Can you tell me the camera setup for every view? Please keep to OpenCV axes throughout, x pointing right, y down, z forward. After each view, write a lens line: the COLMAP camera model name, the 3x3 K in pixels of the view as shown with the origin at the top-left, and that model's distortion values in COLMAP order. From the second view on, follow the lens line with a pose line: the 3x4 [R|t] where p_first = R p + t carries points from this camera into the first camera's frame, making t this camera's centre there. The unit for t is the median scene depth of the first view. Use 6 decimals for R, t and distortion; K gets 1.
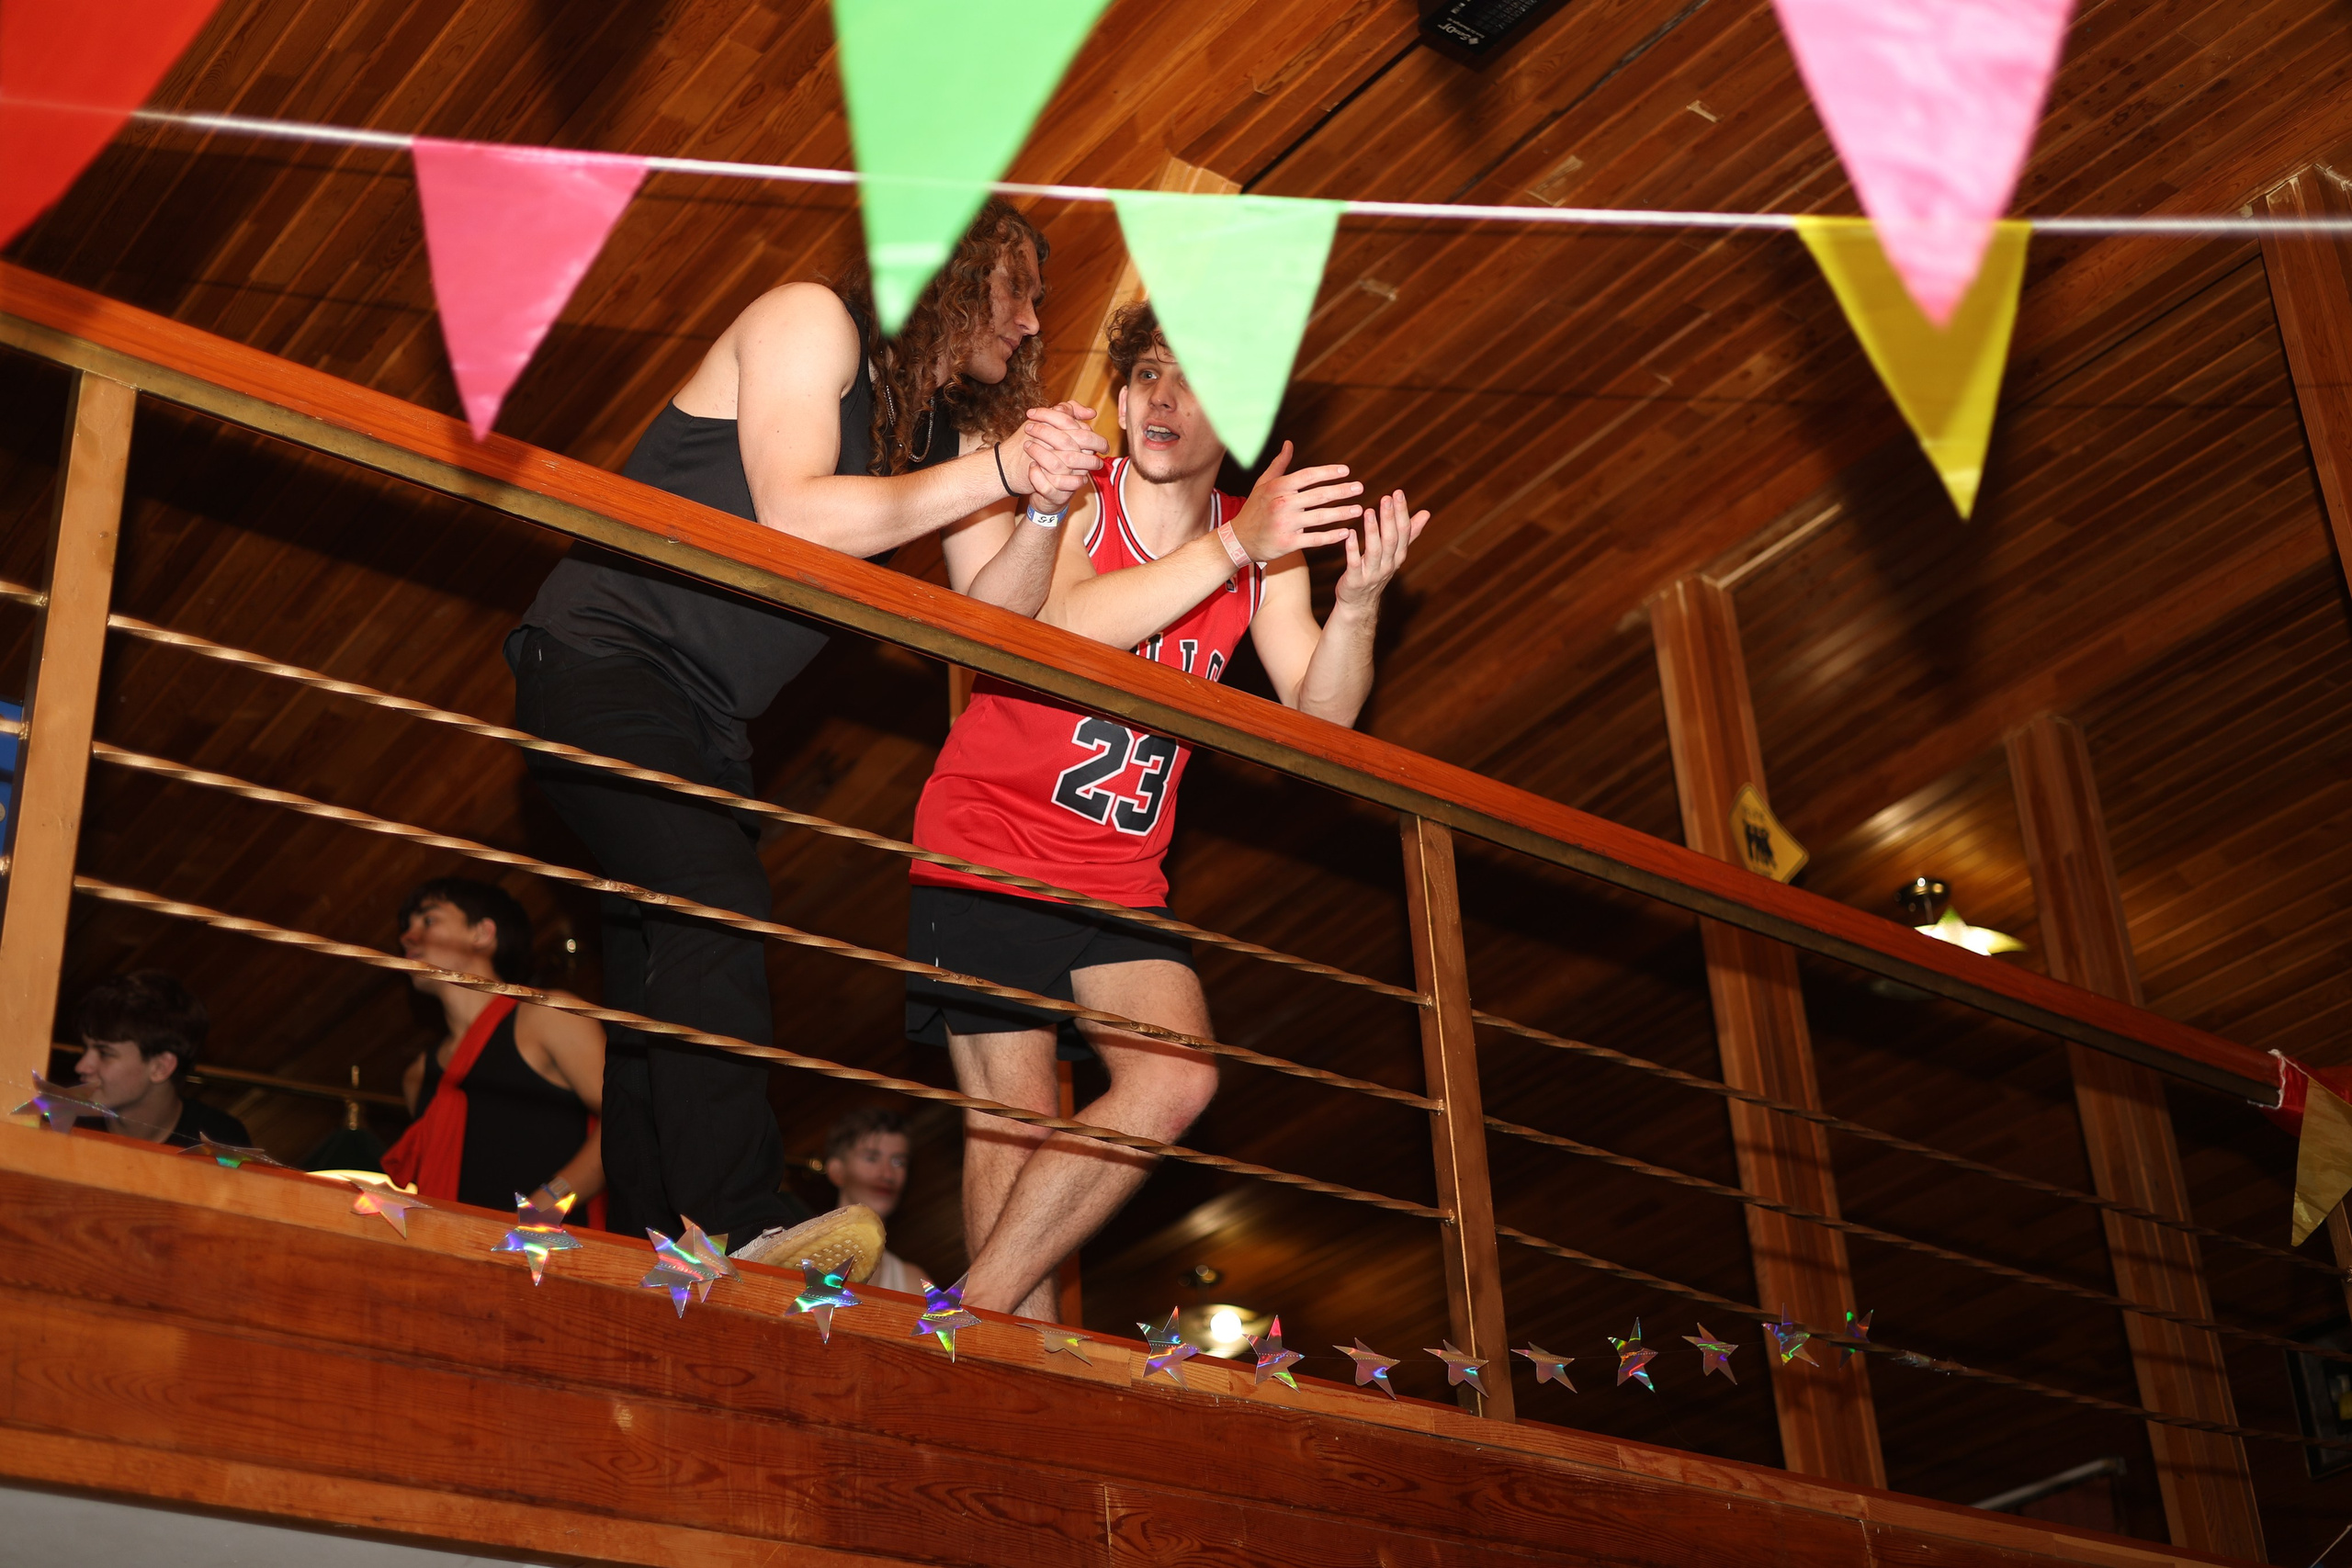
lens RADIAL K [[3285.4, 0, 1176.0], [0, 3285.4, 784.0], [0, 0, 1]] dist [0.019552, -0.205989]
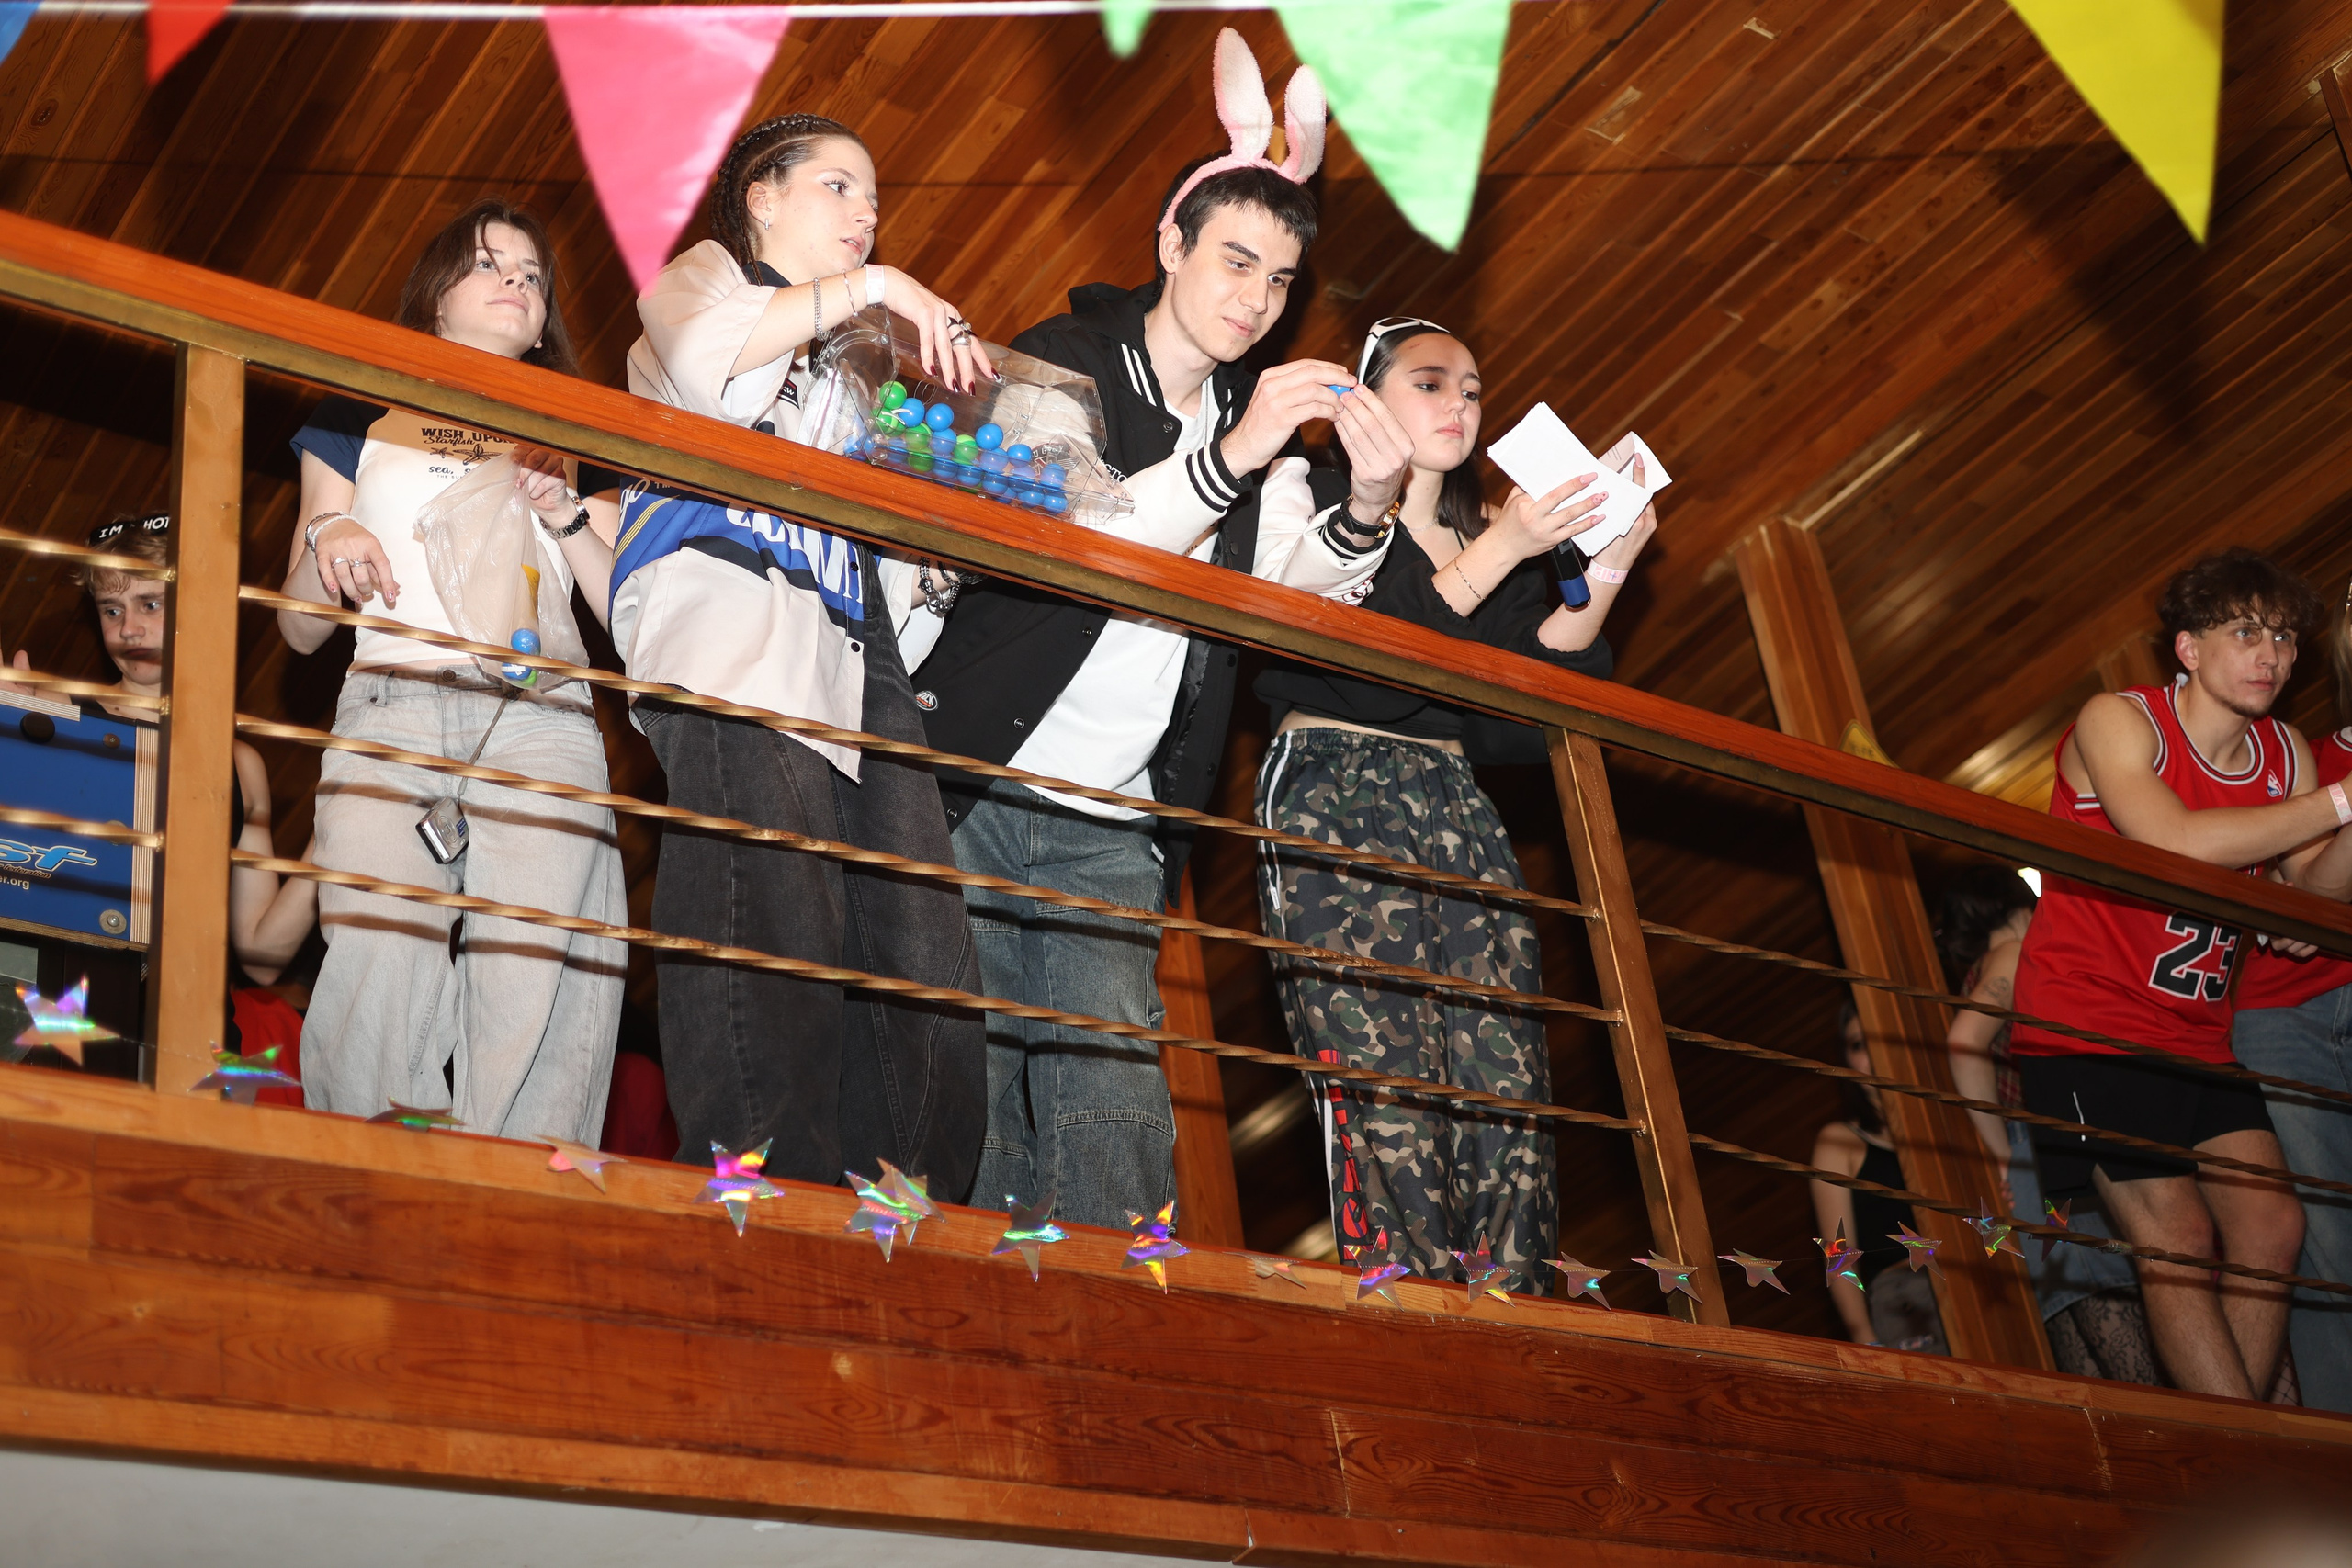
lens RADIAL K [[3279.9, 0, 1189.6], [0, 3279.9, 818.6], [0, 0, 1]] dist [0.009926, -0.137936]
pose [[0.996275, -0.086219, -0.001351, -0.042957], [0.086185, 0.996144, -0.016396, 0.048192], [0.002760, 0.016219, 0.999865, 0.030896]]
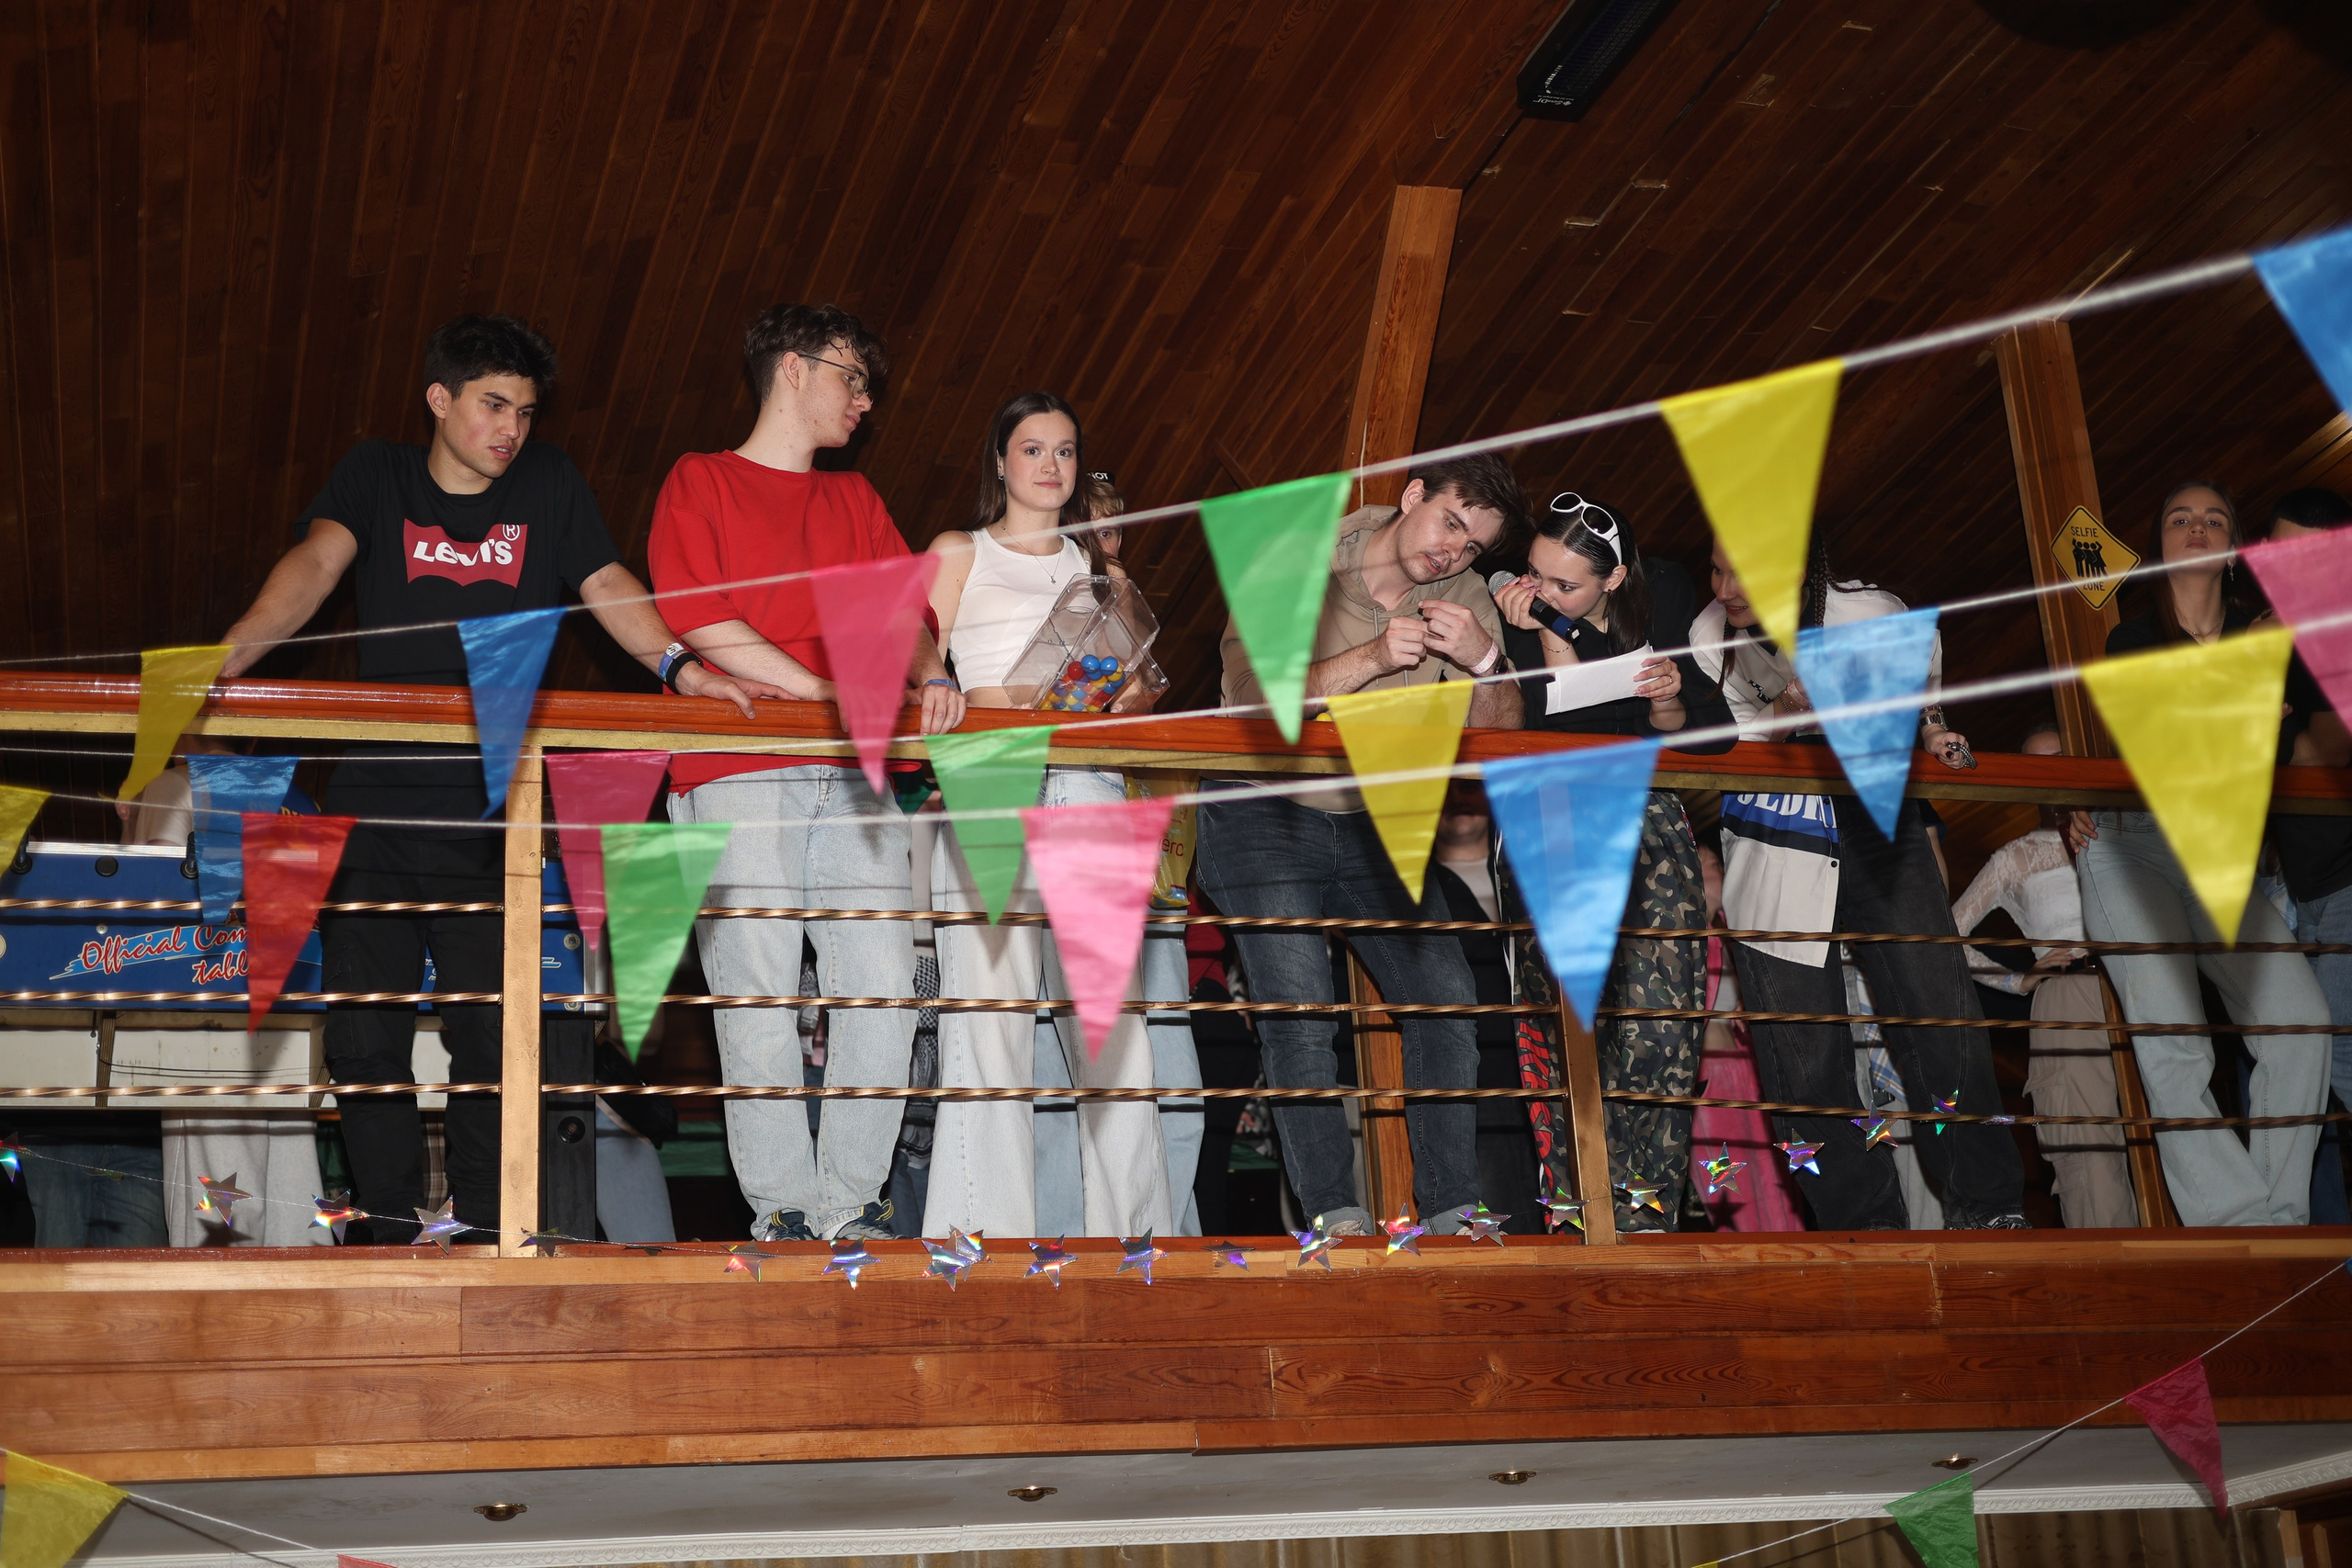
lens RADIAL K [[3285.4, 0, 1176.0], [0, 3285.4, 784.0], [0, 0, 1]] dist [0.019552, -0.205989]
pose [[0.933397, -0.116956, -0.339252, 0.443735], [0.184764, 0.967086, 0.174947, -0.285773], [0.307625, -0.225977, 0.924284, -0.326481]]
